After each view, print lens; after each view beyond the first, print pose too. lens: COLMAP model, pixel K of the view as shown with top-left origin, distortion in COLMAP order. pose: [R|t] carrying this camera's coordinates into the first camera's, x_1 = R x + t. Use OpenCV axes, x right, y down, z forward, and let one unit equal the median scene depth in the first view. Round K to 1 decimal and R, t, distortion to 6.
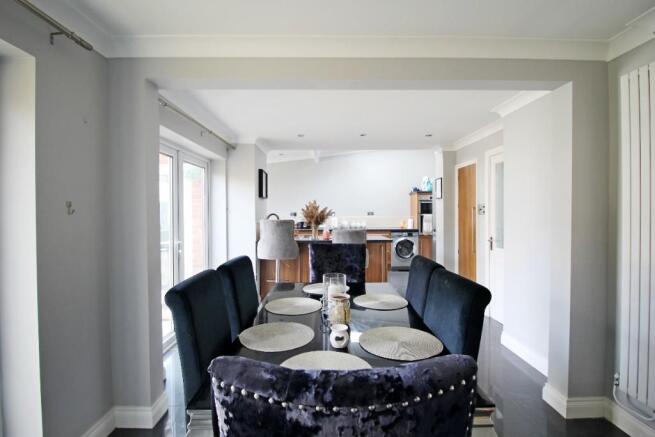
lens RADIAL K [[305.7, 0, 327.5], [0, 305.7, 218.5], [0, 0, 1]] dist [-0.024316, -0.000558]
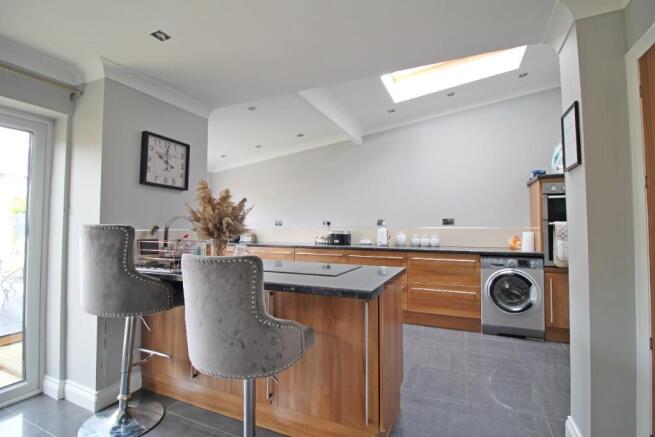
lens RADIAL K [[305.7, 0, 327.5], [0, 305.7, 218.5], [0, 0, 1]] dist [-0.024316, -0.000558]
pose [[0.911834, -0.006100, -0.410514, 0.183186], [-0.012921, 0.998968, -0.043544, 0.005247], [0.410356, 0.045009, 0.910814, 0.422187]]
